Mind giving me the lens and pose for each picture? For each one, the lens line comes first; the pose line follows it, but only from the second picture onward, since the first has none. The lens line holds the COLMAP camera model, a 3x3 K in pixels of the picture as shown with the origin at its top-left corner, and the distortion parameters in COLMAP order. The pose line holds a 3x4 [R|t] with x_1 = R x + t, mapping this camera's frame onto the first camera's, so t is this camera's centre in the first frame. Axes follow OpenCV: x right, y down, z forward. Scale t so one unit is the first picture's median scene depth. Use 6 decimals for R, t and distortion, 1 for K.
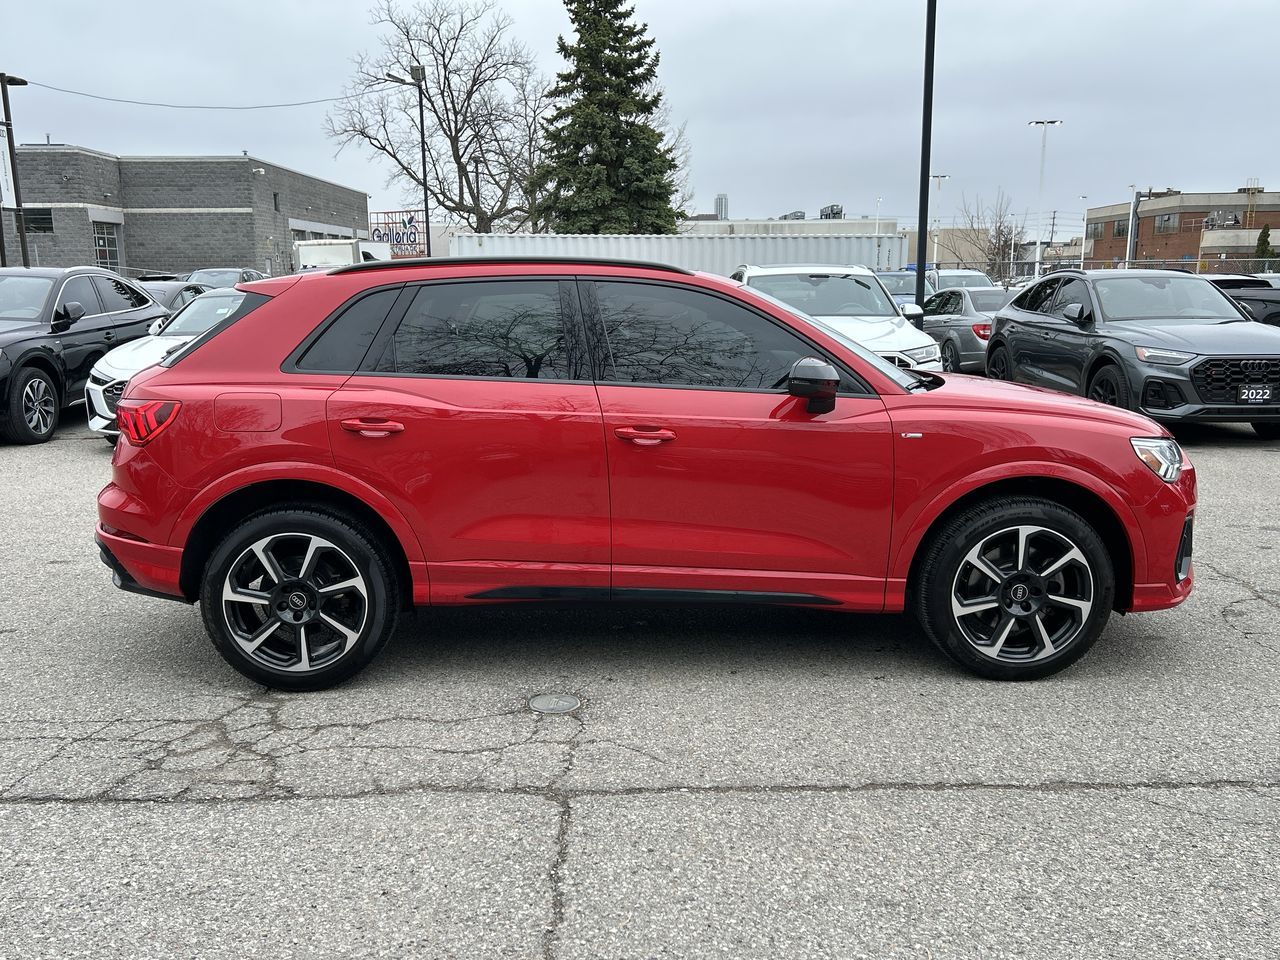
lens RADIAL K [[1115.0, 0, 633.8], [0, 1115.0, 498.8], [0, 0, 1]] dist [0.060530, -0.061659]
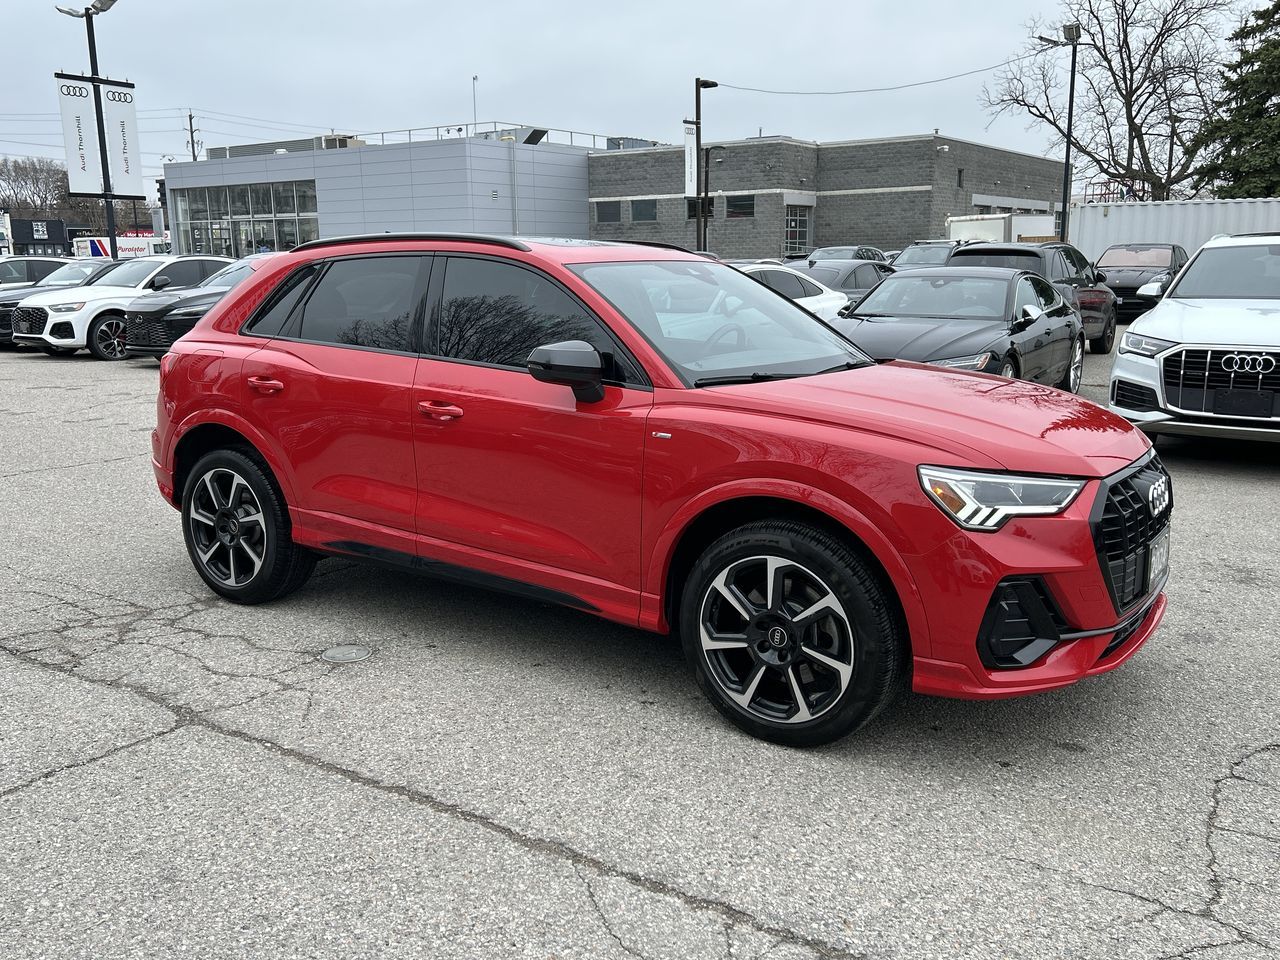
lens RADIAL K [[1115.0, 0, 632.0], [0, 1115.0, 494.7], [0, 0, 1]] dist [0.060530, -0.061659]
pose [[0.808194, 0.120376, -0.576483, 0.717743], [-0.110701, 0.992490, 0.052048, -0.050951], [0.578419, 0.021752, 0.815450, 0.268313]]
